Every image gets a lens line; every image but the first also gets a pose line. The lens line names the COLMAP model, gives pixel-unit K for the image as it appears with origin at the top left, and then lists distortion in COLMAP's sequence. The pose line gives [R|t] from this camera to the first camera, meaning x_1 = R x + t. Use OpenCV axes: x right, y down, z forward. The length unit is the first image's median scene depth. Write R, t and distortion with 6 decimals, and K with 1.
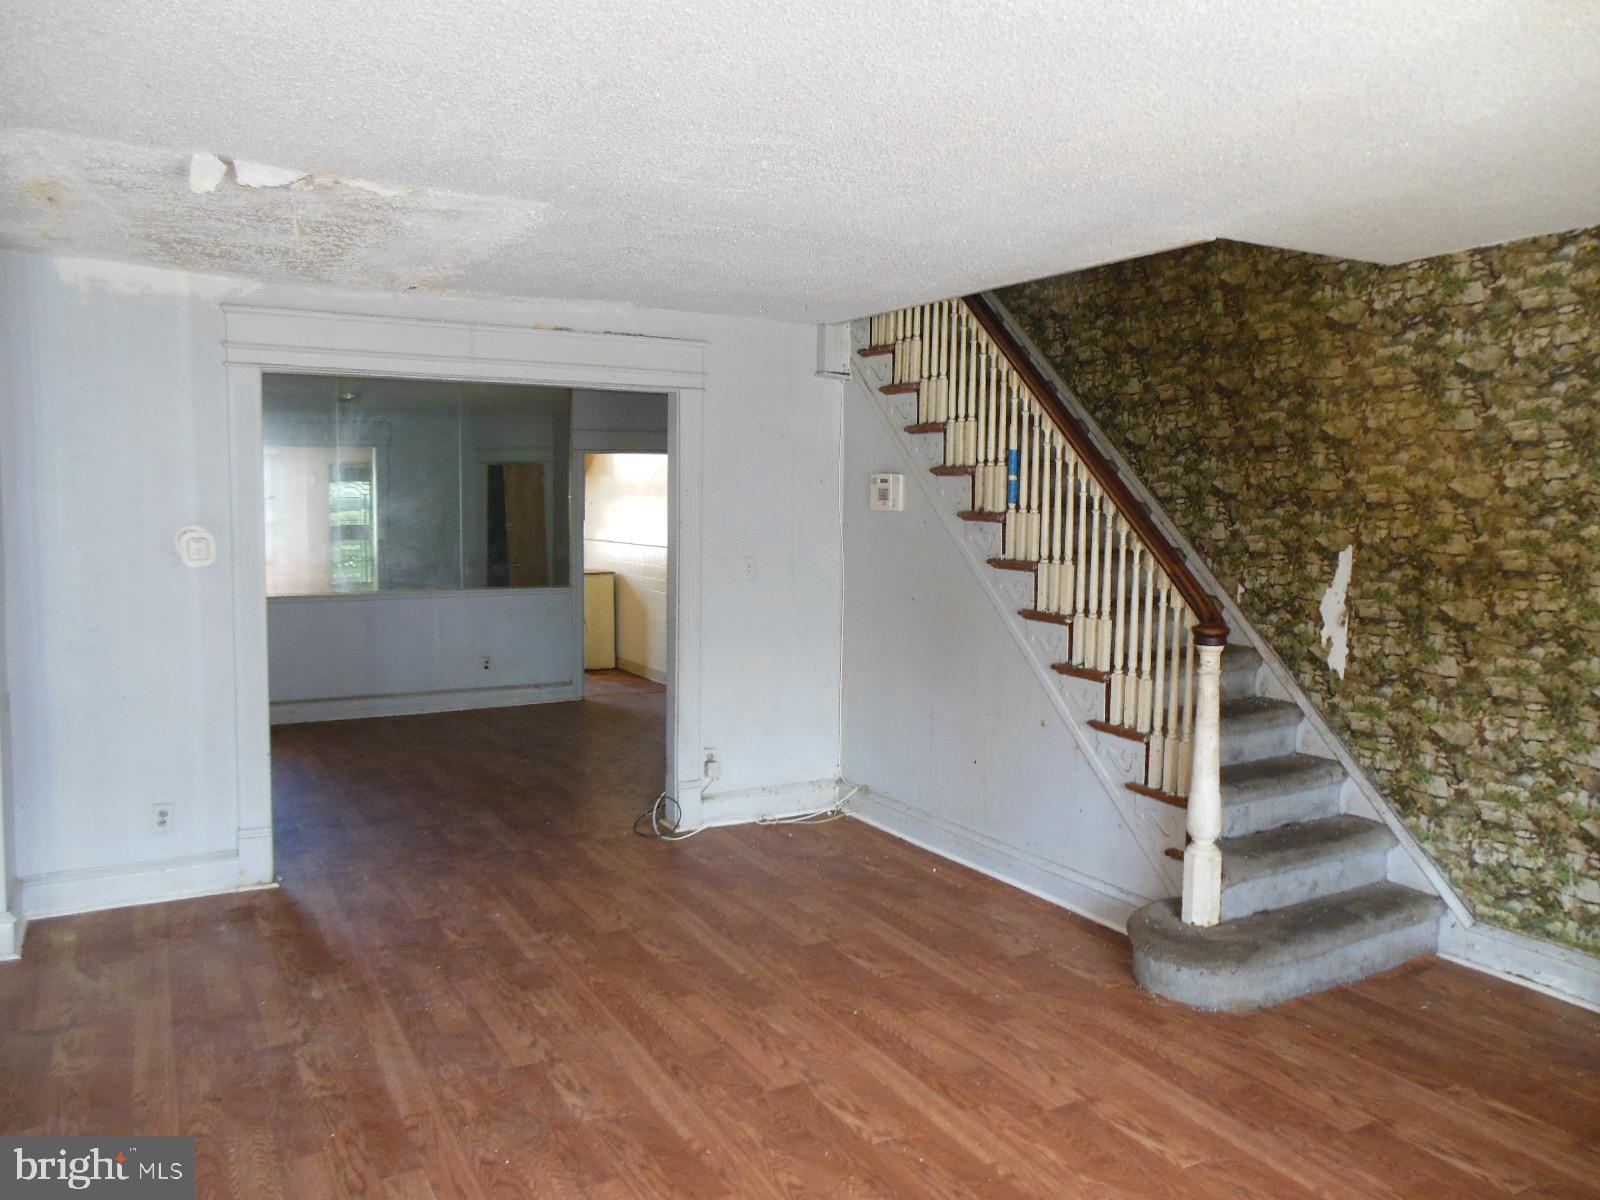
lens RADIAL K [[1174.2, 0, 808.0], [0, 1174.2, 597.5], [0, 0, 1]] dist [-0.070235, 0.067586]
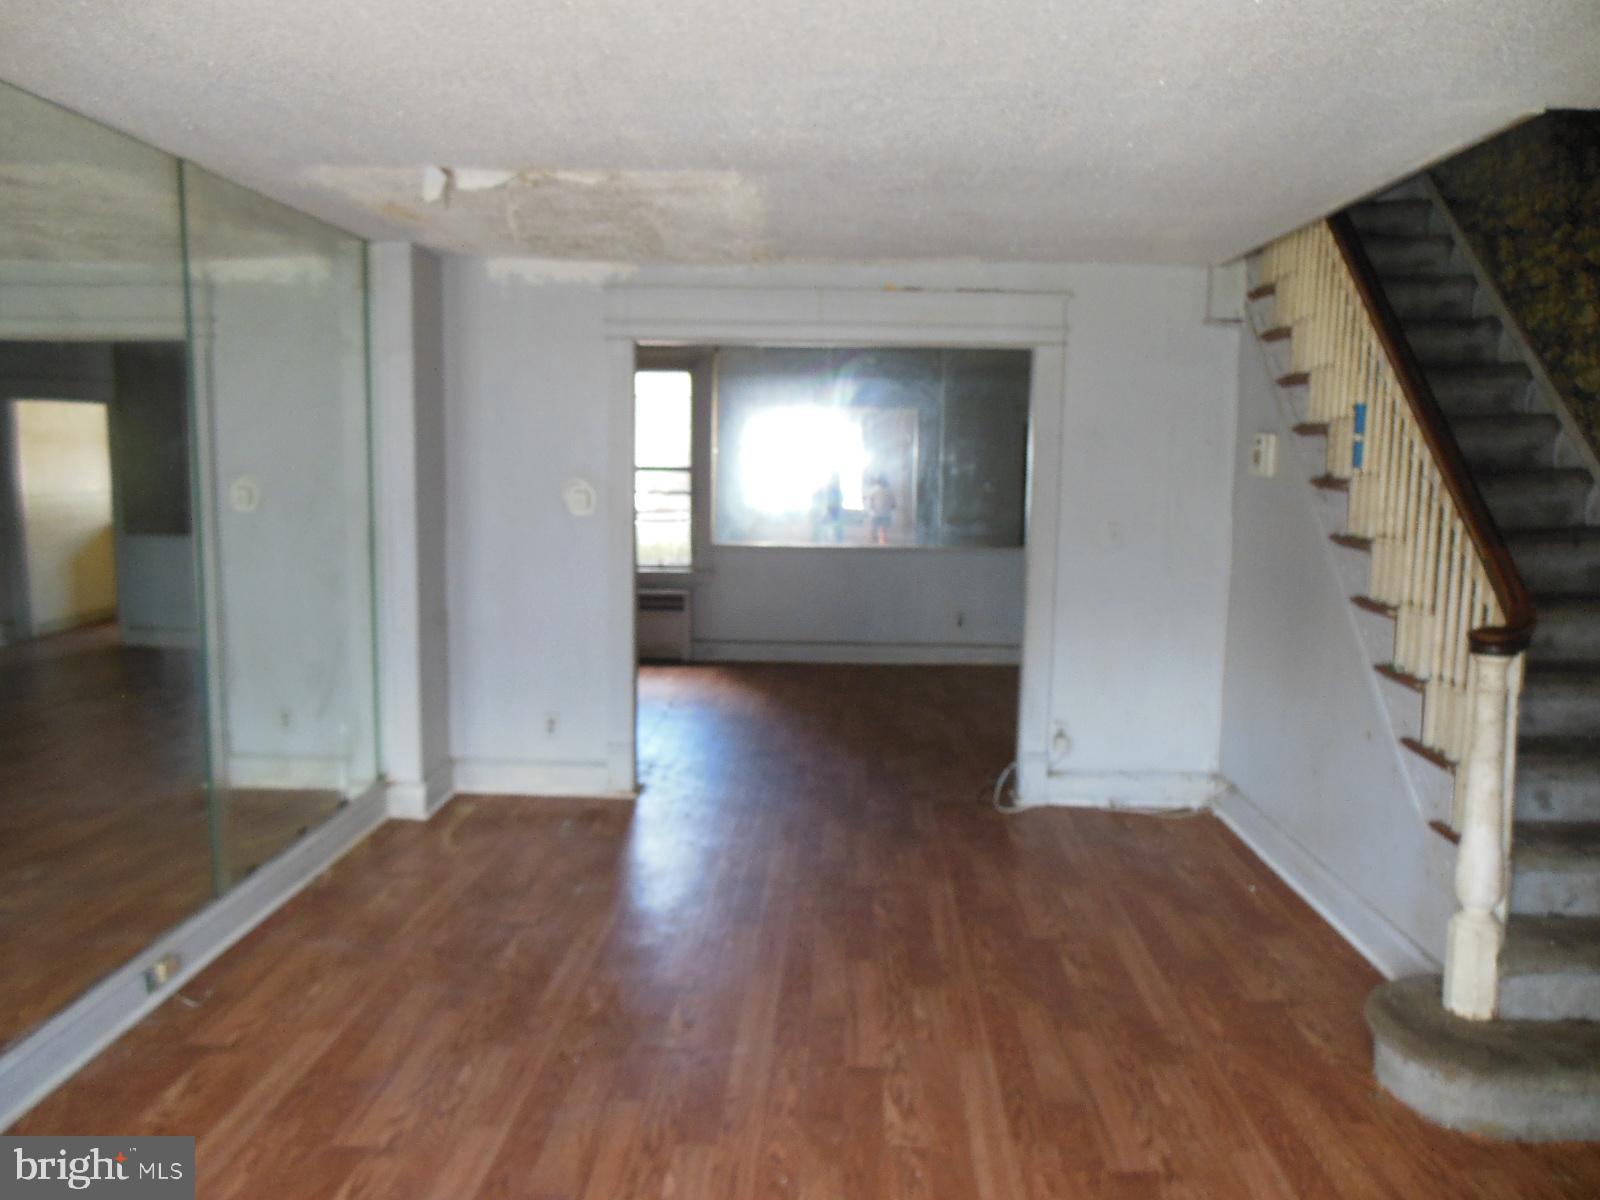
lens RADIAL K [[1174.2, 0, 794.9], [0, 1174.2, 603.4], [0, 0, 1]] dist [-0.070235, 0.067586]
pose [[0.858244, 0.066176, -0.508958, 0.270888], [-0.046720, 0.997609, 0.050928, -0.008494], [0.511112, -0.019930, 0.859283, 0.095499]]
